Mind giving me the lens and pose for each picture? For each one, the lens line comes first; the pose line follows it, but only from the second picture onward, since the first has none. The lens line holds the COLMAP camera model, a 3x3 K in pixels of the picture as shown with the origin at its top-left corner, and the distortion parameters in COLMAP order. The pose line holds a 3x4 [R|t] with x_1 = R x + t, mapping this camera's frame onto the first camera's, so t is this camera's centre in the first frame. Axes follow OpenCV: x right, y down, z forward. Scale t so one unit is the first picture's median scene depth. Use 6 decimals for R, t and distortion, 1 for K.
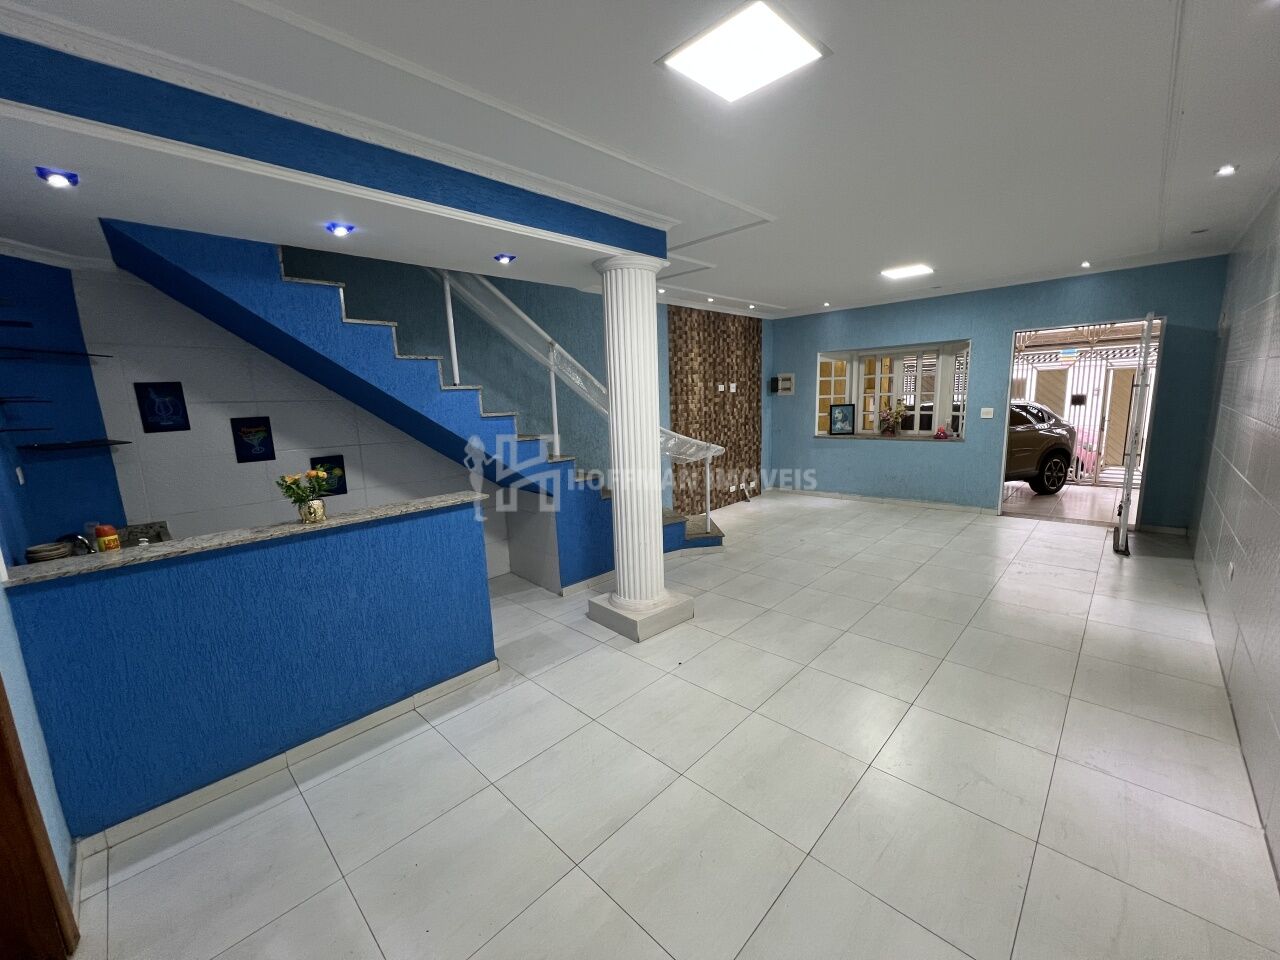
lens RADIAL K [[509.9, 0, 647.0], [0, 509.9, 480.2], [0, 0, 1]] dist [-0.000699, -0.000184]
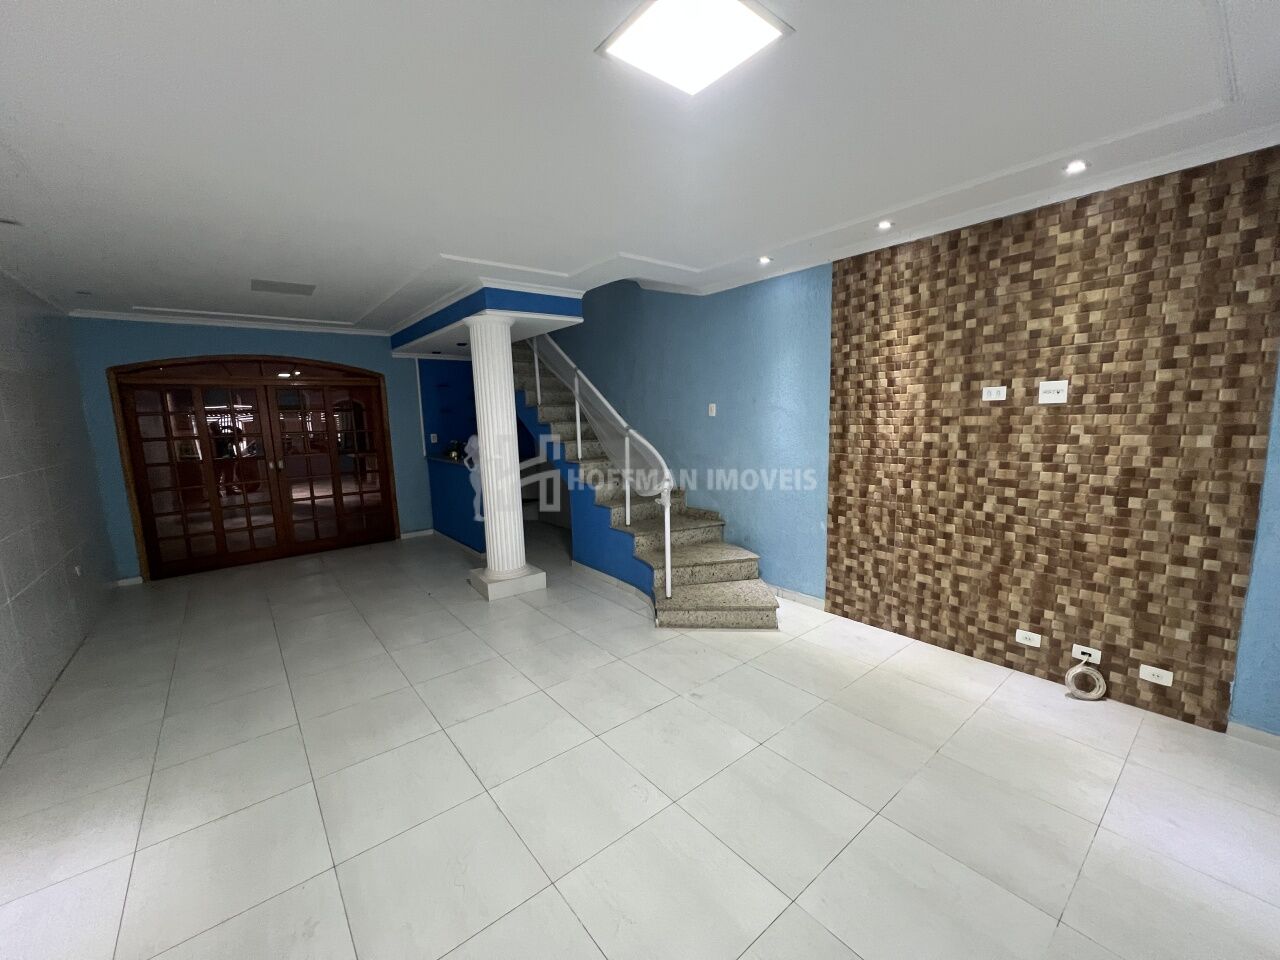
lens RADIAL K [[509.9, 0, 643.9], [0, 509.9, 483.8], [0, 0, 1]] dist [-0.000699, -0.000184]
pose [[-0.120883, 0.175110, -0.977100, 0.634938], [-0.139727, 0.971516, 0.191396, -0.151096], [0.982784, 0.159664, -0.092972, 0.776200]]
